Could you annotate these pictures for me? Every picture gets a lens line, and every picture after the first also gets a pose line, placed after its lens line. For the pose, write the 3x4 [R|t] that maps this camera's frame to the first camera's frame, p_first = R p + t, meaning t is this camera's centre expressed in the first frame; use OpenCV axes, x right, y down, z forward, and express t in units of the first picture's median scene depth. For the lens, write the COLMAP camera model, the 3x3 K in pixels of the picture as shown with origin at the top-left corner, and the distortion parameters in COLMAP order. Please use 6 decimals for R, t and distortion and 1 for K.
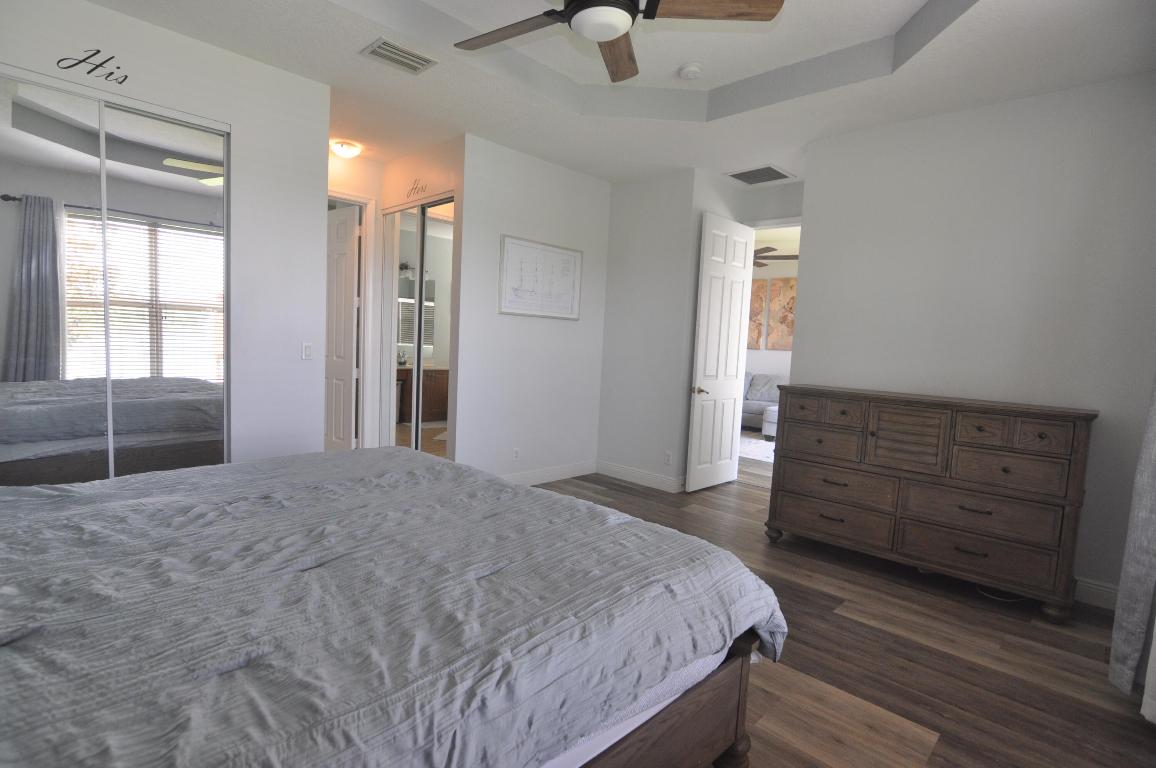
lens RADIAL K [[559.5, 0, 573.1], [0, 559.5, 388.3], [0, 0, 1]] dist [-0.021177, 0.001496]
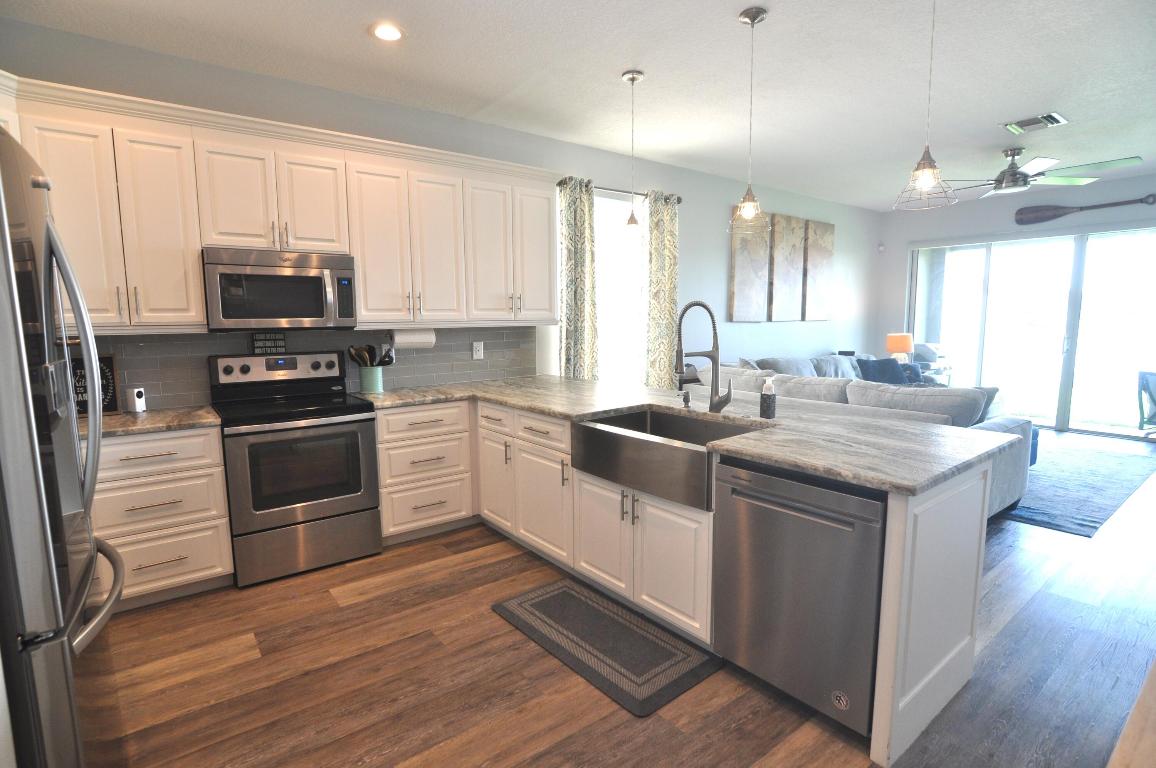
lens RADIAL K [[559.5, 0, 573.1], [0, 559.5, 388.3], [0, 0, 1]] dist [-0.021177, 0.001496]
pose [[0.140996, -0.170927, 0.975143, -0.358172], [0.102431, 0.982215, 0.157356, -0.122464], [-0.984697, 0.077698, 0.155996, 1.155750]]
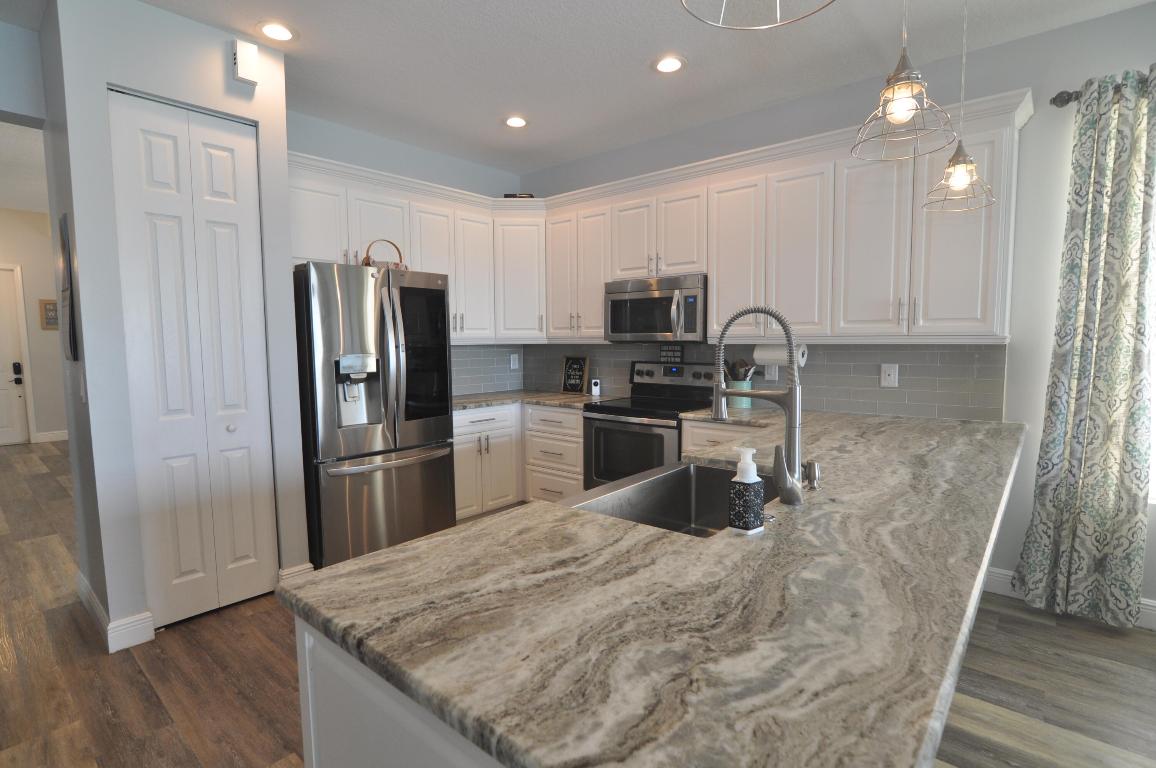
lens RADIAL K [[559.5, 0, 573.1], [0, 559.5, 388.3], [0, 0, 1]] dist [-0.021177, 0.001496]
pose [[0.996106, -0.062681, 0.061995, -0.137308], [0.062441, 0.998032, 0.005812, -0.095241], [-0.062237, -0.001918, 0.998060, 0.974971]]
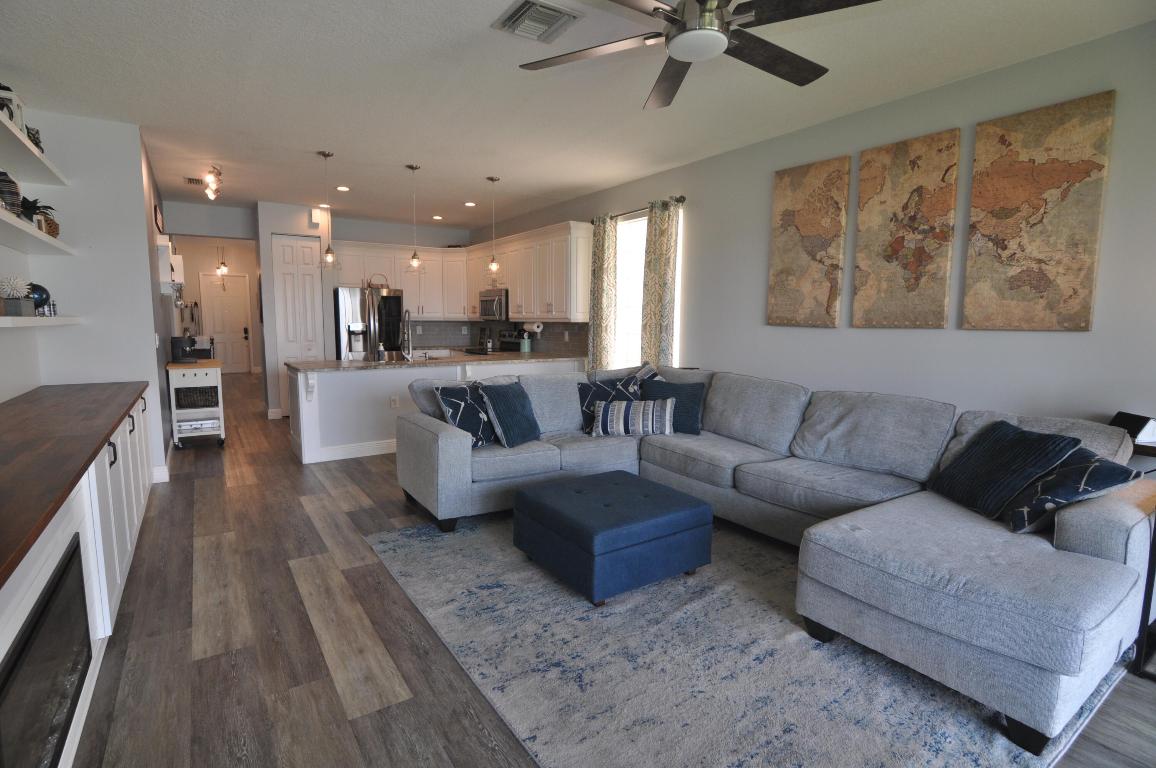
lens RADIAL K [[559.5, 0, 573.1], [0, 559.5, 388.3], [0, 0, 1]] dist [-0.021177, 0.001496]
pose [[0.980418, -0.015655, -0.196304, 0.228537], [0.021486, 0.999388, 0.027606, -0.040438], [0.195752, -0.031283, 0.980154, 0.562652]]
